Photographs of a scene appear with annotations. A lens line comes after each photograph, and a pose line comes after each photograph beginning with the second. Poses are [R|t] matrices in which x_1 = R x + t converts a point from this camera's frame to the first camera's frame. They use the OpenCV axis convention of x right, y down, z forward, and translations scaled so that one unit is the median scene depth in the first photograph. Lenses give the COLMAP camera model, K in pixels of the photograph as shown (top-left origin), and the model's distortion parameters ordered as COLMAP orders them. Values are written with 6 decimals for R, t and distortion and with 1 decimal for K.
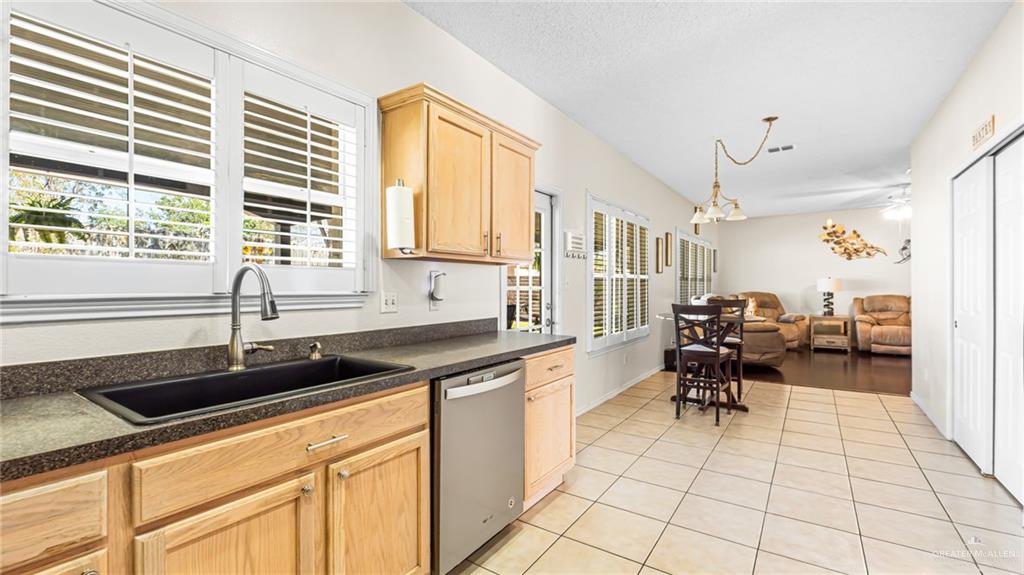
lens RADIAL K [[435.4, 0, 516.2], [0, 435.4, 285.2], [0, 0, 1]] dist [-0.005618, -0.000179]
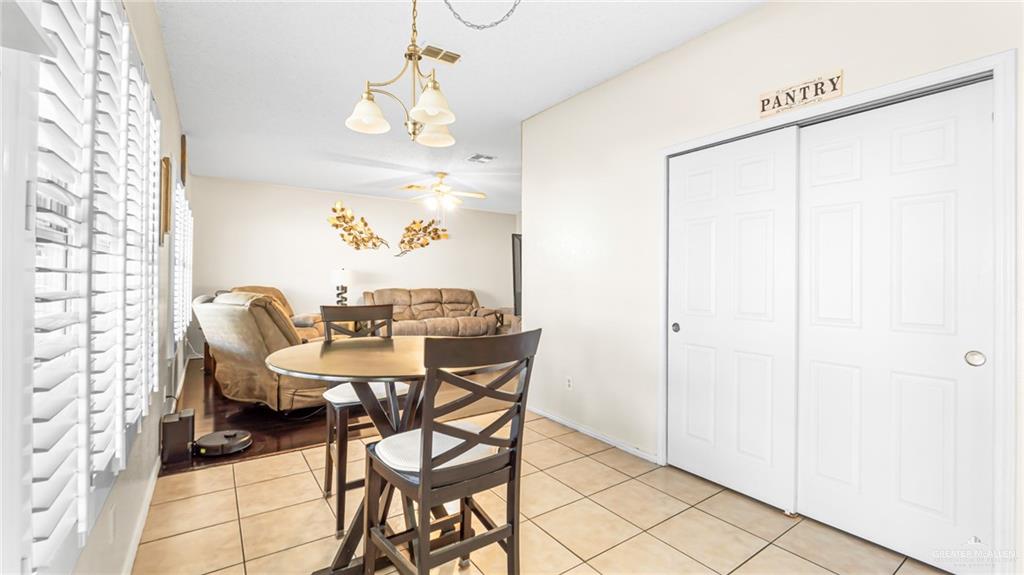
lens RADIAL K [[435.4, 0, 516.2], [0, 435.4, 285.2], [0, 0, 1]] dist [-0.005618, -0.000179]
pose [[0.354907, -0.006095, 0.934882, 0.163379], [-0.013531, 0.999841, 0.011655, 0.000640], [-0.934804, -0.016786, 0.354767, 1.486526]]
